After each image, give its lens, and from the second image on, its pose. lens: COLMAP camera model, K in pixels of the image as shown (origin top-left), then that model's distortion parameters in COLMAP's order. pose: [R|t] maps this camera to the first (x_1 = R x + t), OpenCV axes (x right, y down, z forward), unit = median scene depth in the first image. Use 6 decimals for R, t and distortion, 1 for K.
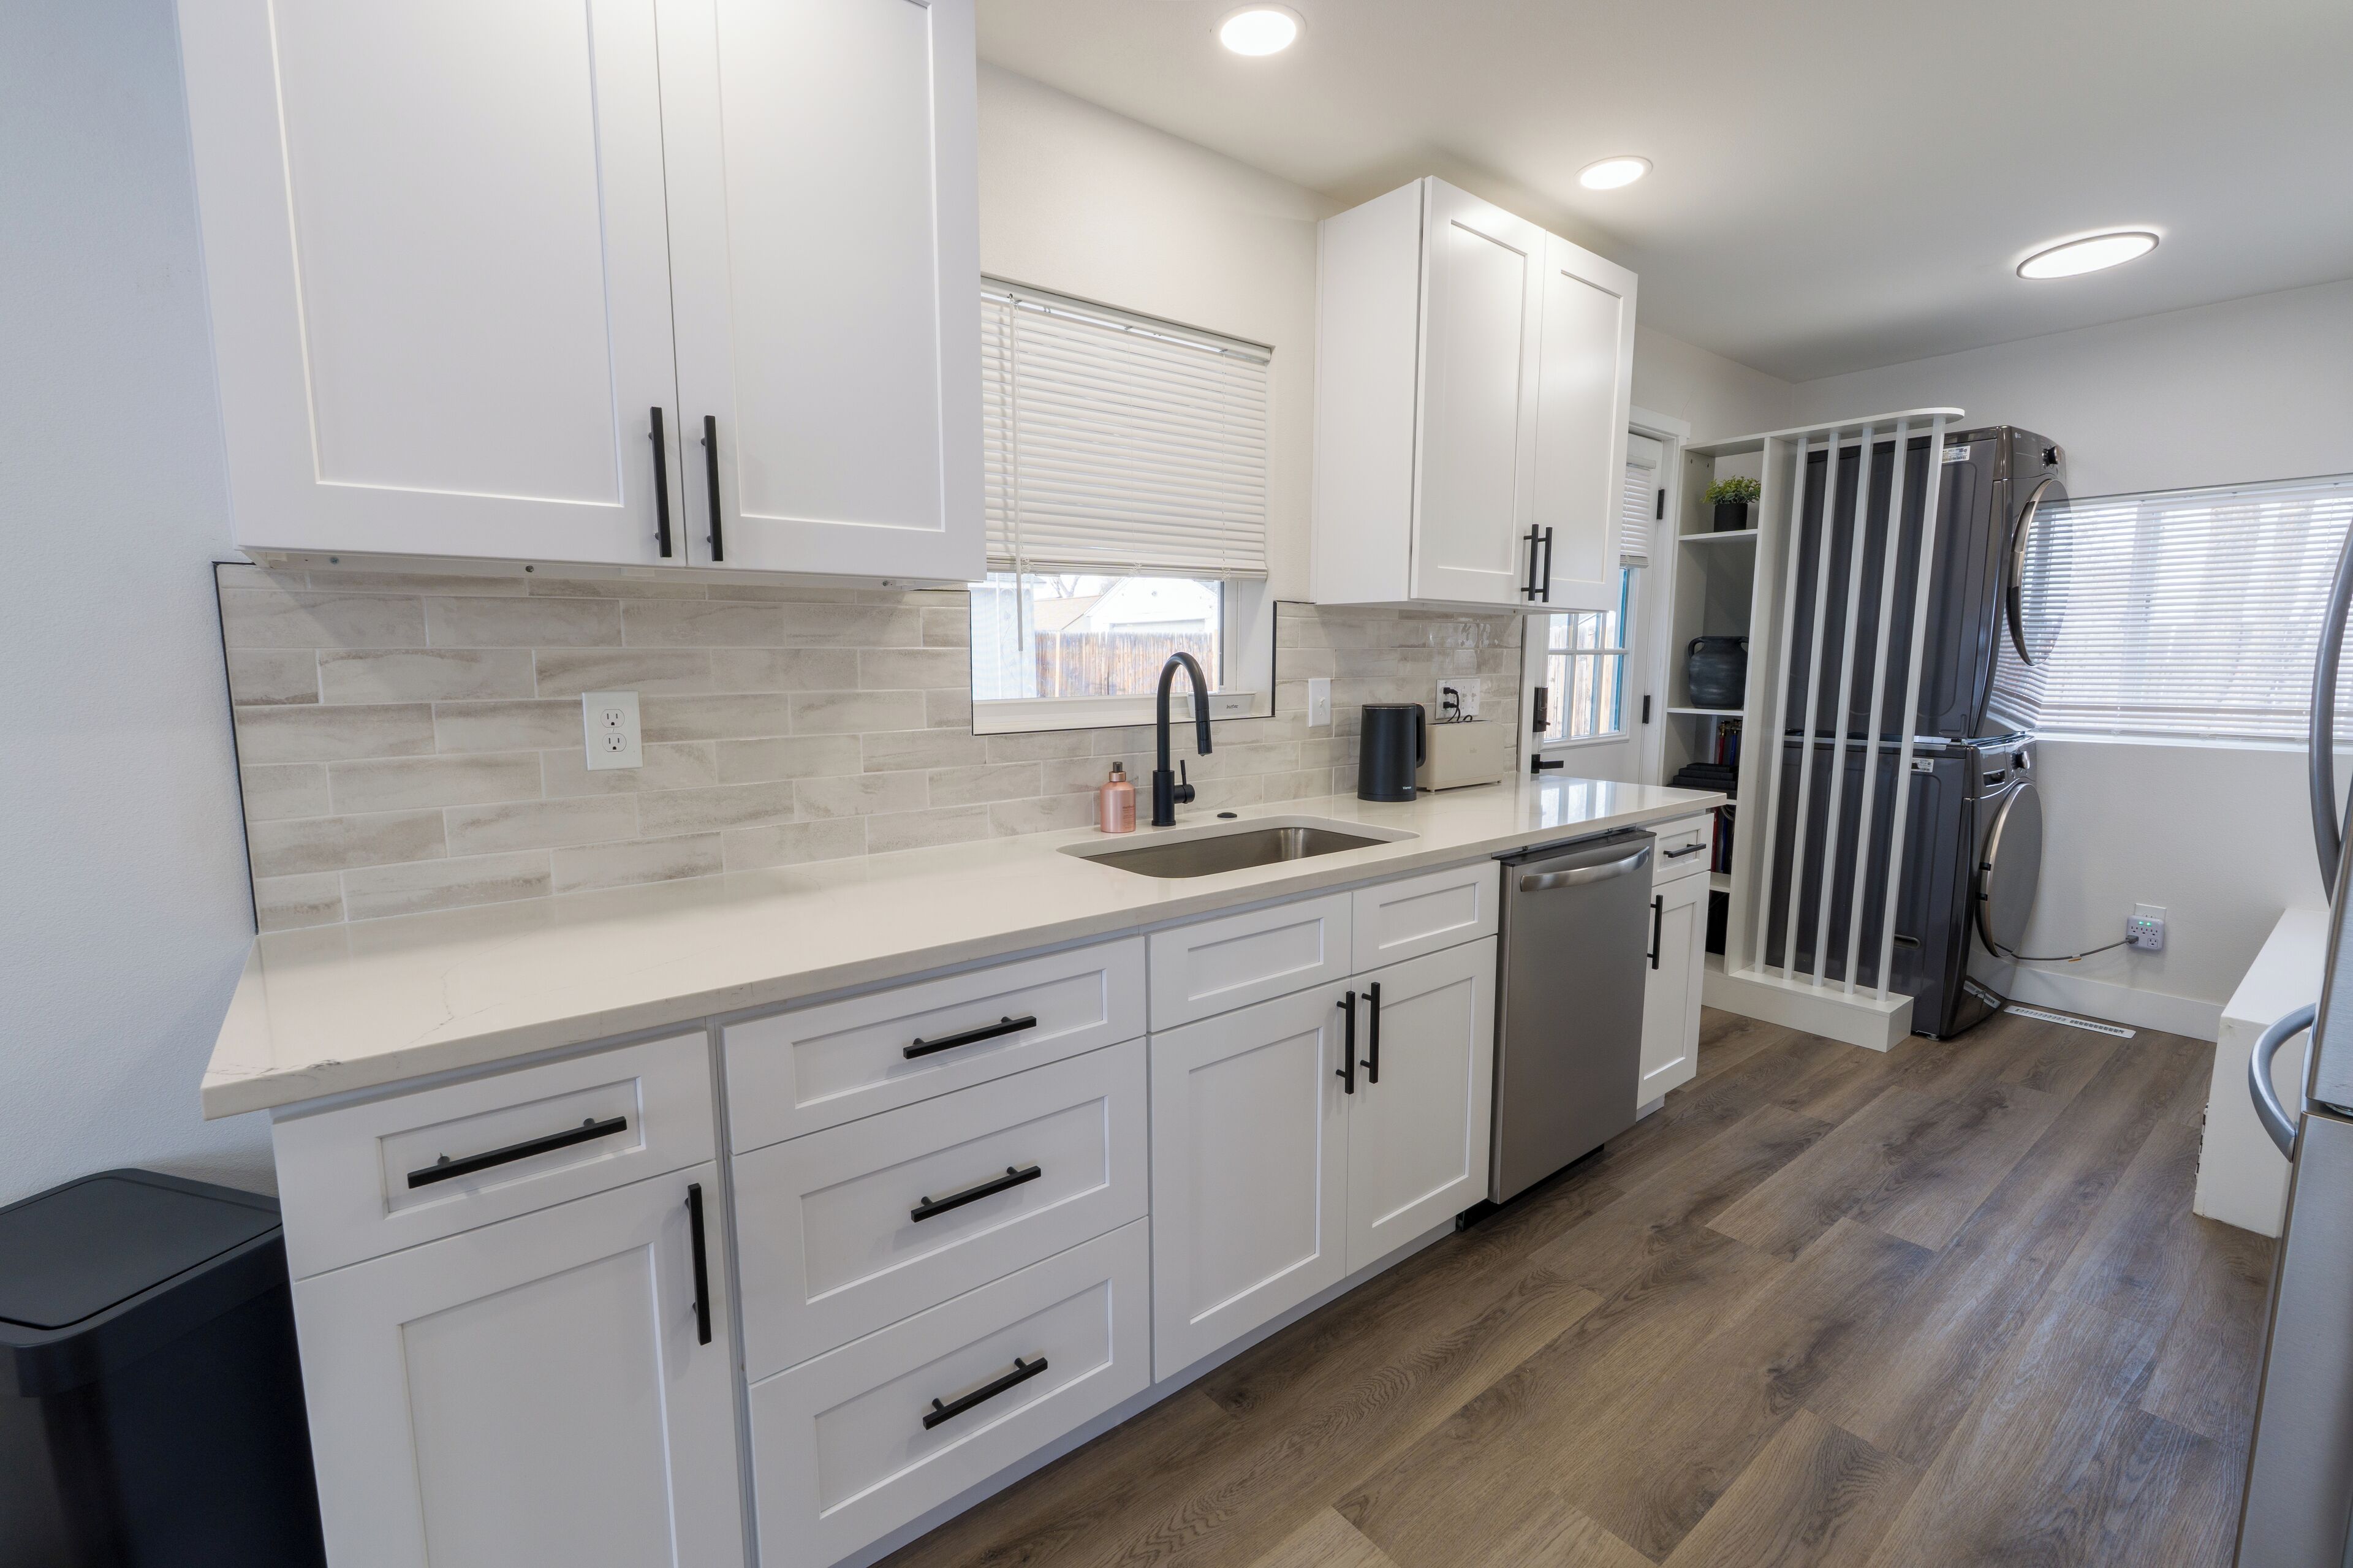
lens RADIAL K [[1017.1, 0, 1176.5], [0, 1017.1, 784.0], [0, 0, 1]] dist [0.000711, 0.000092]
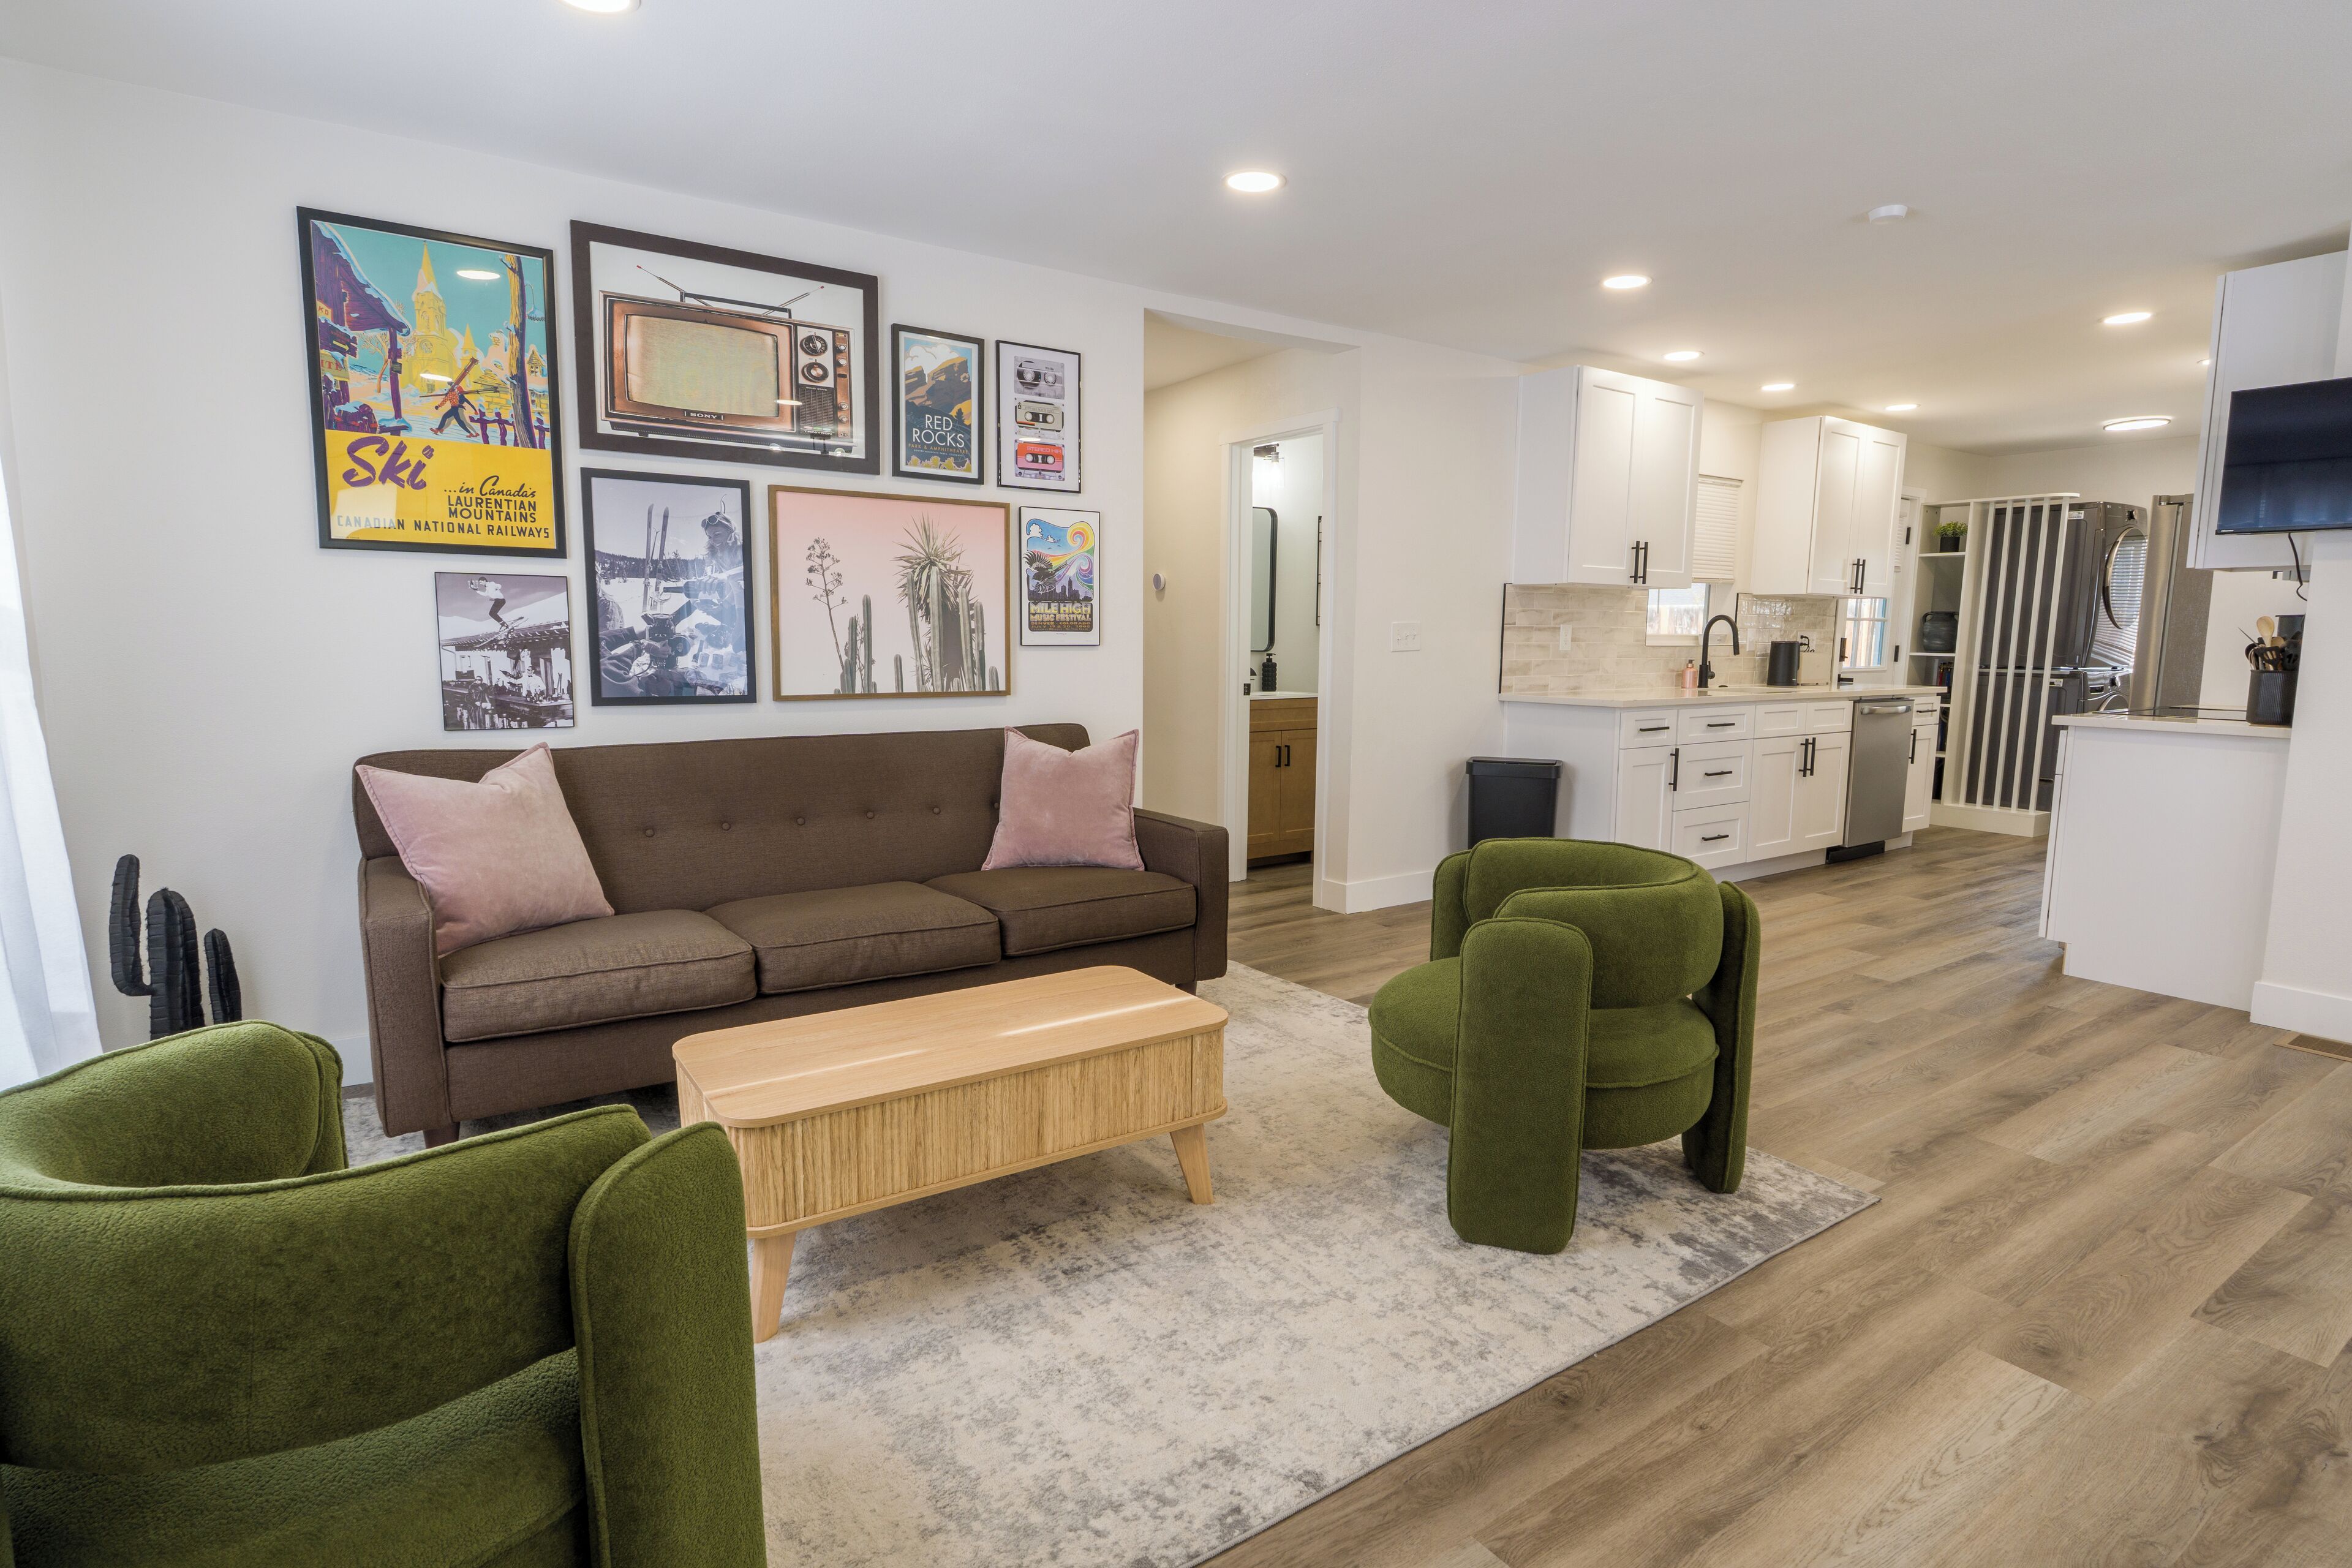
lens RADIAL K [[1225.5, 0, 1176.0], [0, 1225.5, 784.0], [0, 0, 1]] dist [-0.001594, -0.000582]
pose [[0.998382, 0.018564, -0.053747, -0.732133], [-0.018608, 0.999827, -0.000325, 0.195521], [0.053731, 0.001325, 0.998555, -1.297072]]
